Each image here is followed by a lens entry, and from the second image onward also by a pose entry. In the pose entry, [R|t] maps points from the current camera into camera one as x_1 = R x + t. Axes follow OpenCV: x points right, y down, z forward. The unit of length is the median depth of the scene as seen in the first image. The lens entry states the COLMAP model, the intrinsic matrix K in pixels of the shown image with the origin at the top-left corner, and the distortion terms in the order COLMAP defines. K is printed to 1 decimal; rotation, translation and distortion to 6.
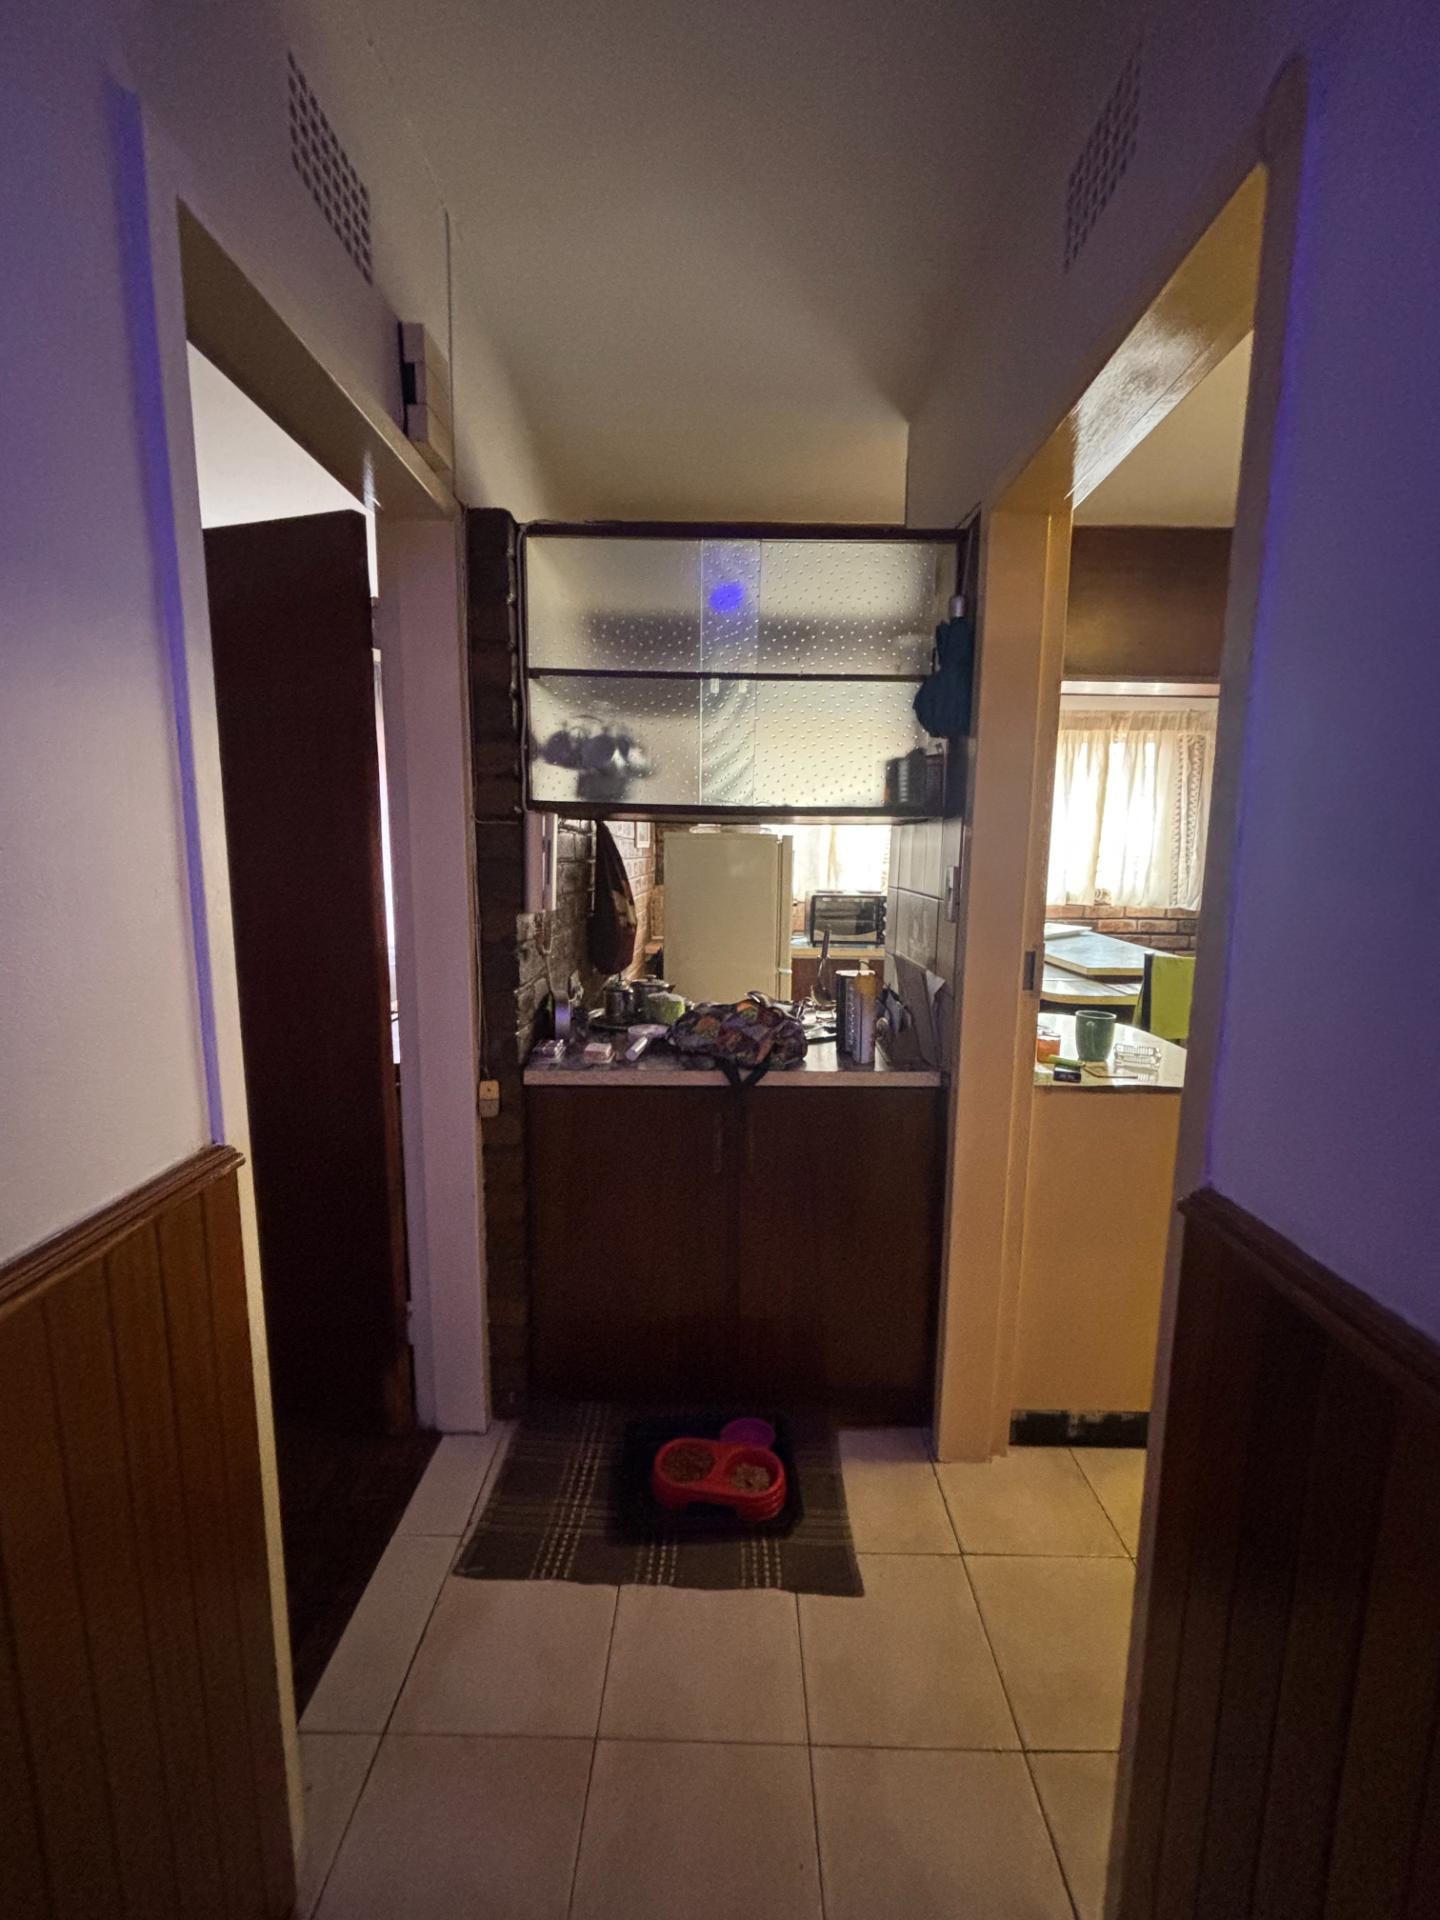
lens RADIAL K [[767.1, 0, 720.0], [0, 767.1, 960.0], [0, 0, 1]] dist [-0.004013, 0.003938]
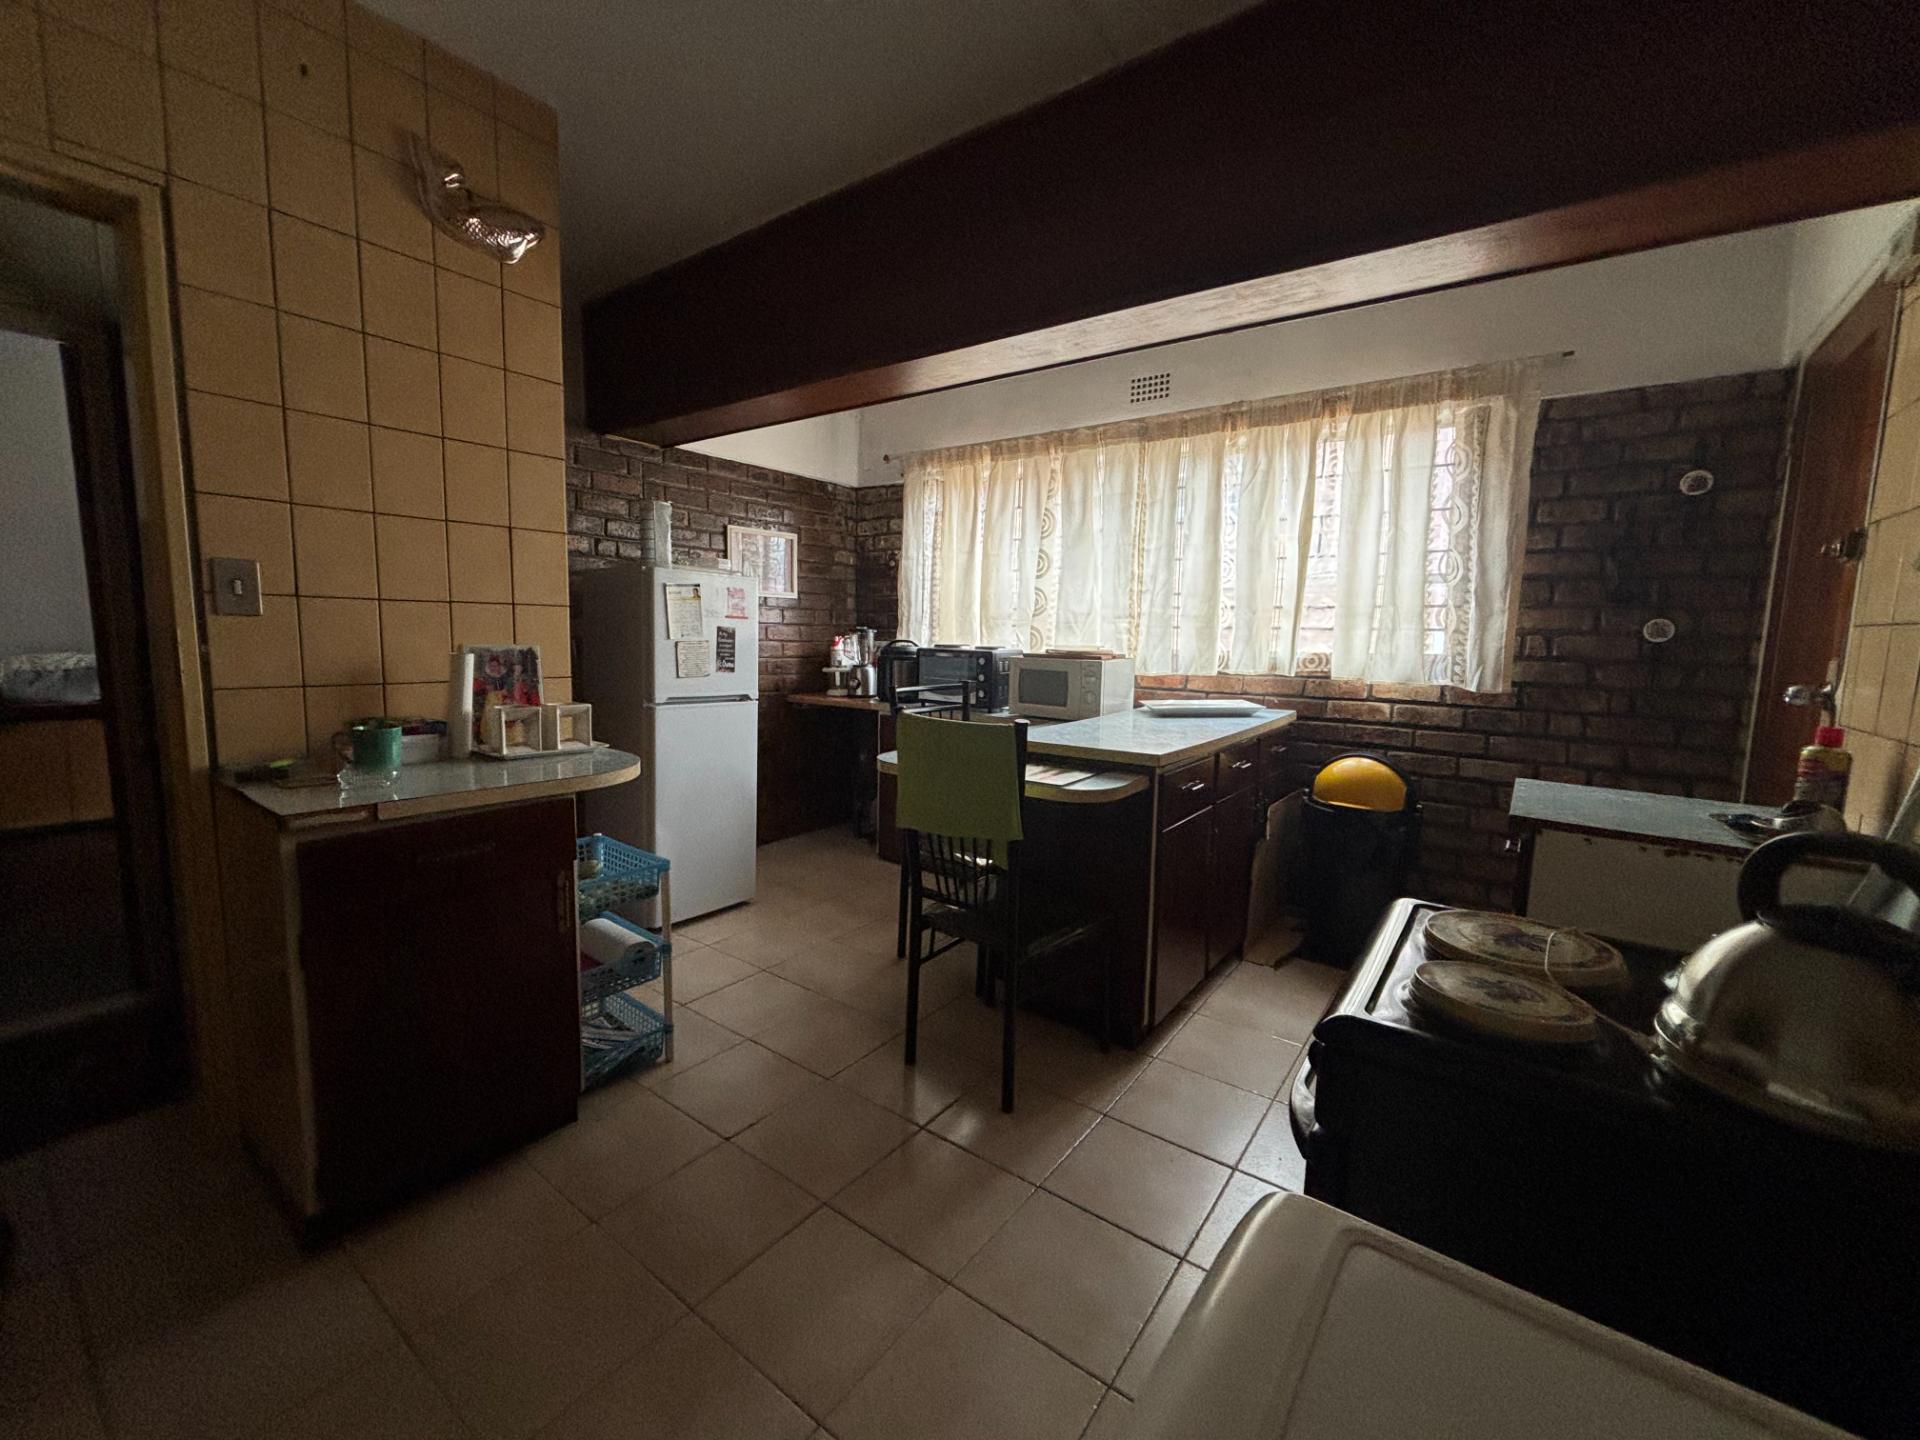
lens RADIAL K [[780.1, 0, 961.3], [0, 780.1, 718.0], [0, 0, 1]] dist [-0.002233, -0.000264]
pose [[0.813354, 0.072589, -0.577223, 0.640638], [-0.089940, 0.995946, -0.001486, -0.006613], [0.574775, 0.053124, 0.816585, 0.257077]]
